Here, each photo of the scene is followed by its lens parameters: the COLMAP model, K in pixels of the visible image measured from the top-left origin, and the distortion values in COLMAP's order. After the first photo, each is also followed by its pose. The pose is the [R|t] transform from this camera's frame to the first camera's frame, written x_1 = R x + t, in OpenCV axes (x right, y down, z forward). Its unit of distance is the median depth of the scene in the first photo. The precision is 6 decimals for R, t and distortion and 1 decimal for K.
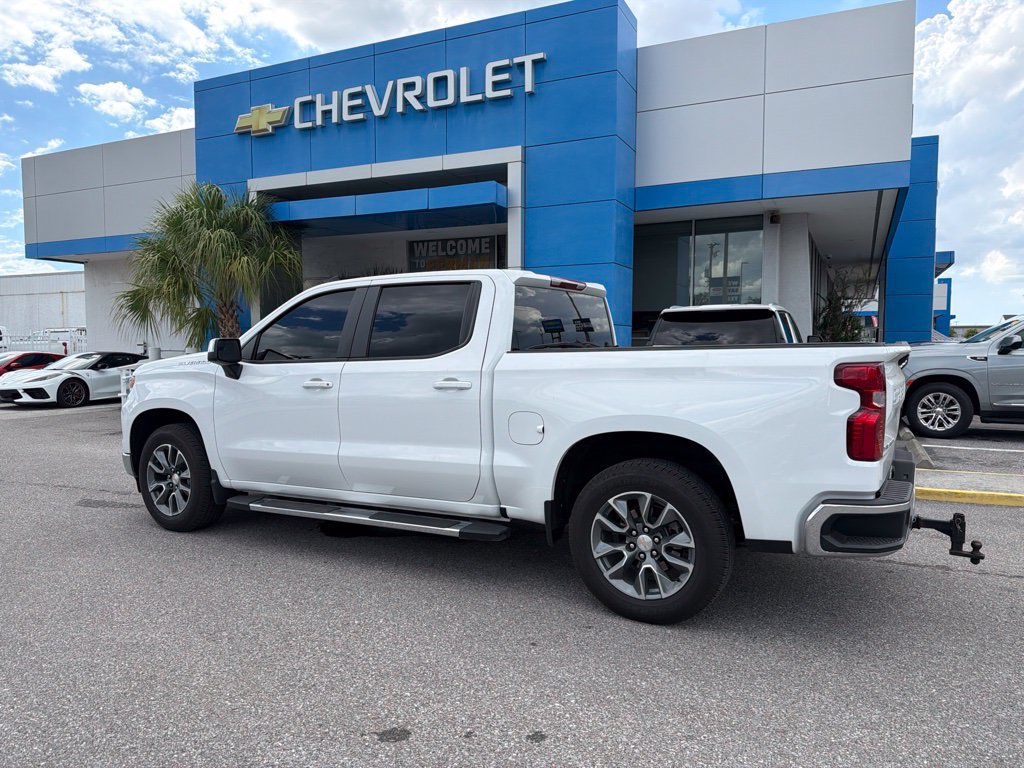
lens RADIAL K [[723.2, 0, 508.1], [0, 723.2, 400.5], [0, 0, 1]] dist [0.036246, -0.047294]
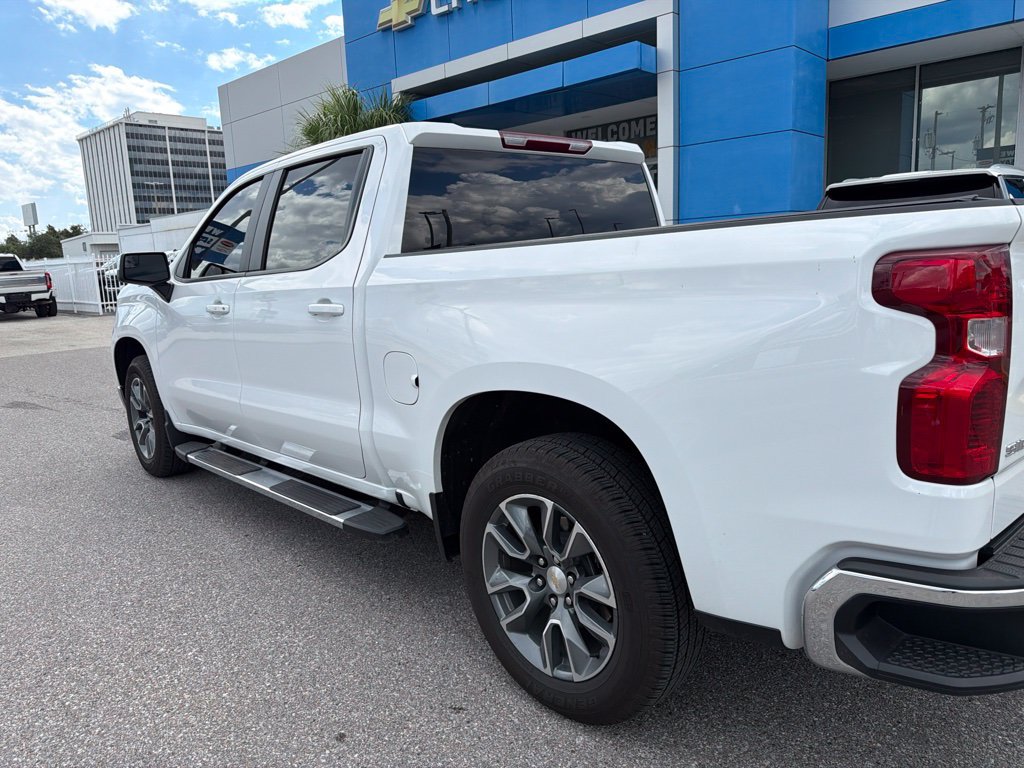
lens RADIAL K [[723.2, 0, 505.4], [0, 723.2, 383.2], [0, 0, 1]] dist [0.036246, -0.047294]
pose [[0.952411, 0.010339, -0.304642, 0.260978], [0.022258, 0.994398, 0.103333, -0.016720], [0.304003, -0.105196, 0.946845, 0.365780]]
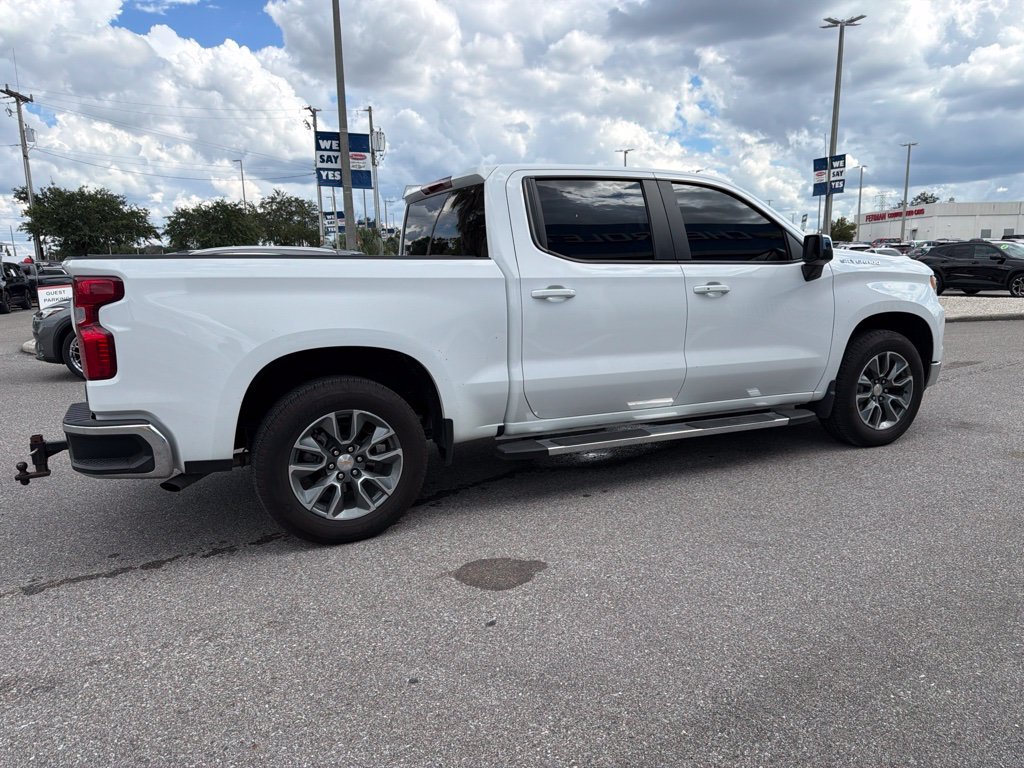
lens RADIAL K [[723.2, 0, 508.5], [0, 723.2, 386.6], [0, 0, 1]] dist [0.036246, -0.047294]
pose [[-0.578451, 0.153977, -0.801053, 0.859357], [-0.036094, 0.976229, 0.213713, -0.117582], [0.814918, 0.152536, -0.559143, 1.719201]]
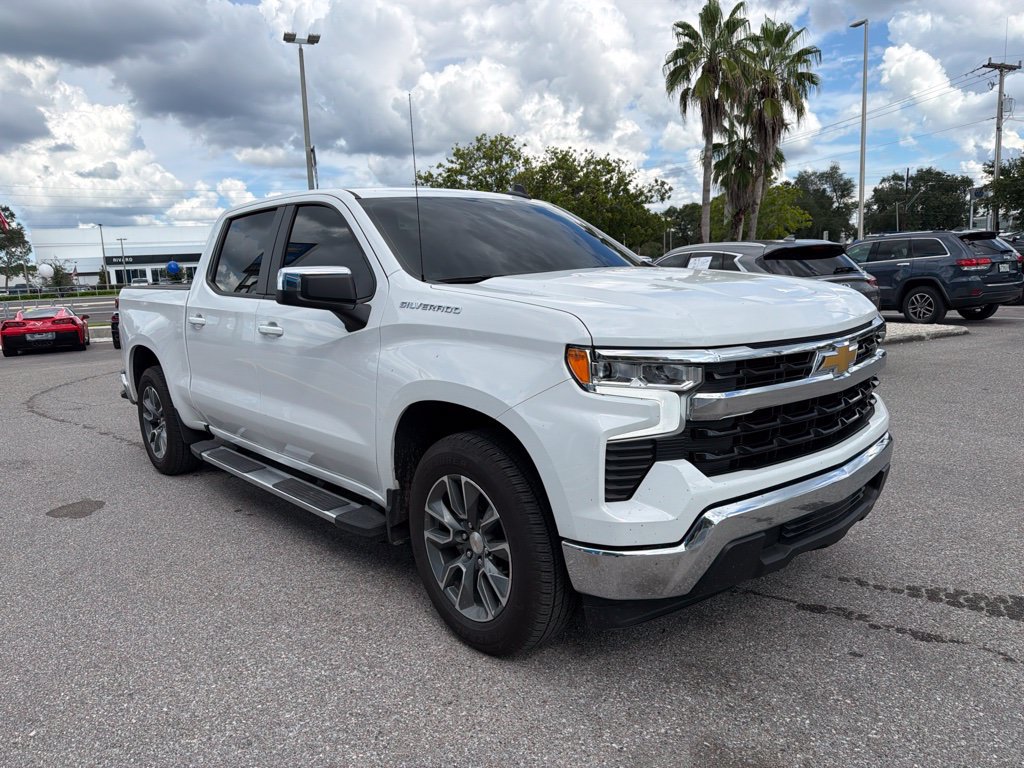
lens RADIAL K [[723.2, 0, 503.7], [0, 723.2, 377.4], [0, 0, 1]] dist [0.036246, -0.047294]
pose [[-0.945820, -0.001499, 0.324689, -0.563127], [0.072347, 0.973877, 0.215241, -0.154758], [-0.316530, 0.227069, -0.921004, 2.065580]]
